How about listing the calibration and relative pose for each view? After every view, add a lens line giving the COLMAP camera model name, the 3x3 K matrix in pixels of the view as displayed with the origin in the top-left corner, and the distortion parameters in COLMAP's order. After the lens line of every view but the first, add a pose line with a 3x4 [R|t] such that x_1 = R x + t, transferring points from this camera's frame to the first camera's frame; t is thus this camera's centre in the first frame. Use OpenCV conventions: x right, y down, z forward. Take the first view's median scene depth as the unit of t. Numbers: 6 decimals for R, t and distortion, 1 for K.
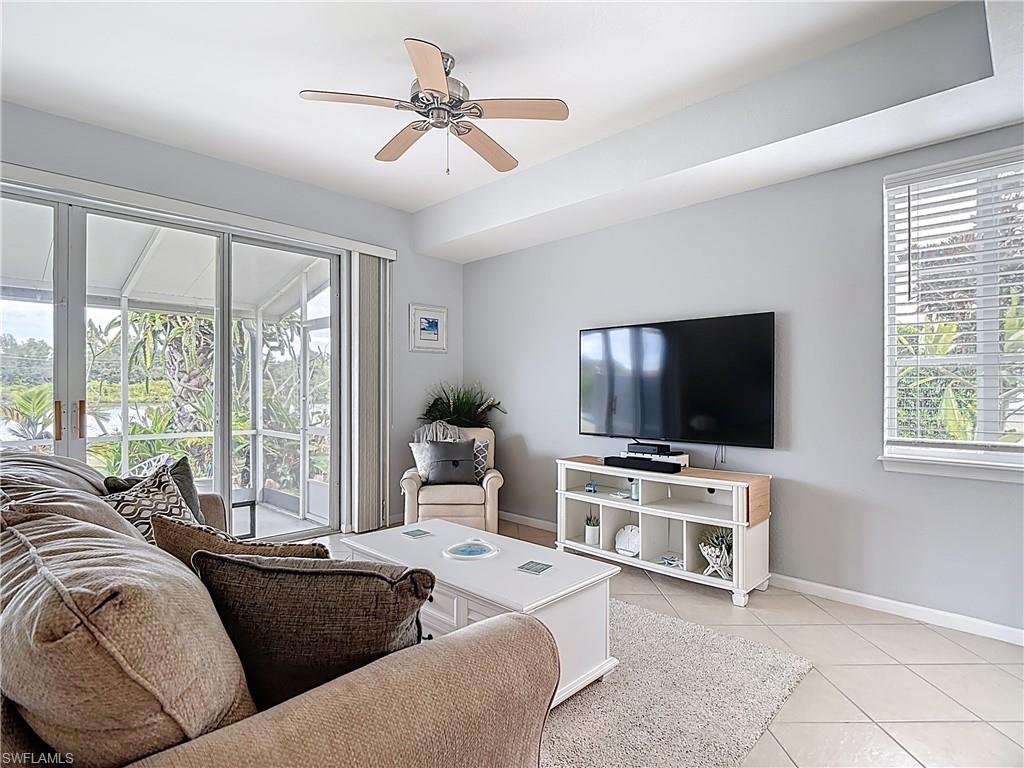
lens RADIAL K [[543.9, 0, 502.5], [0, 543.9, 393.3], [0, 0, 1]] dist [-0.013985, -0.005579]
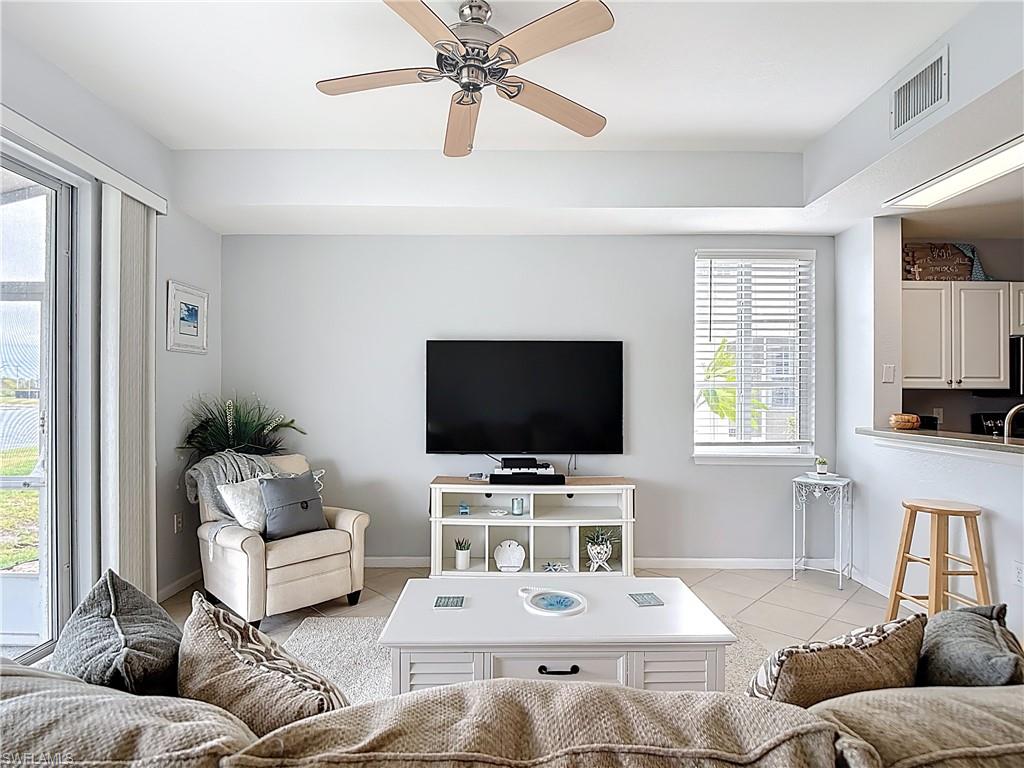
lens RADIAL K [[543.9, 0, 514.0], [0, 543.9, 393.4], [0, 0, 1]] dist [-0.013985, -0.005579]
pose [[0.692855, -0.000728, 0.721077, -0.455371], [0.002082, 0.999997, -0.000991, -0.027452], [-0.721074, 0.002188, 0.692855, 0.279493]]
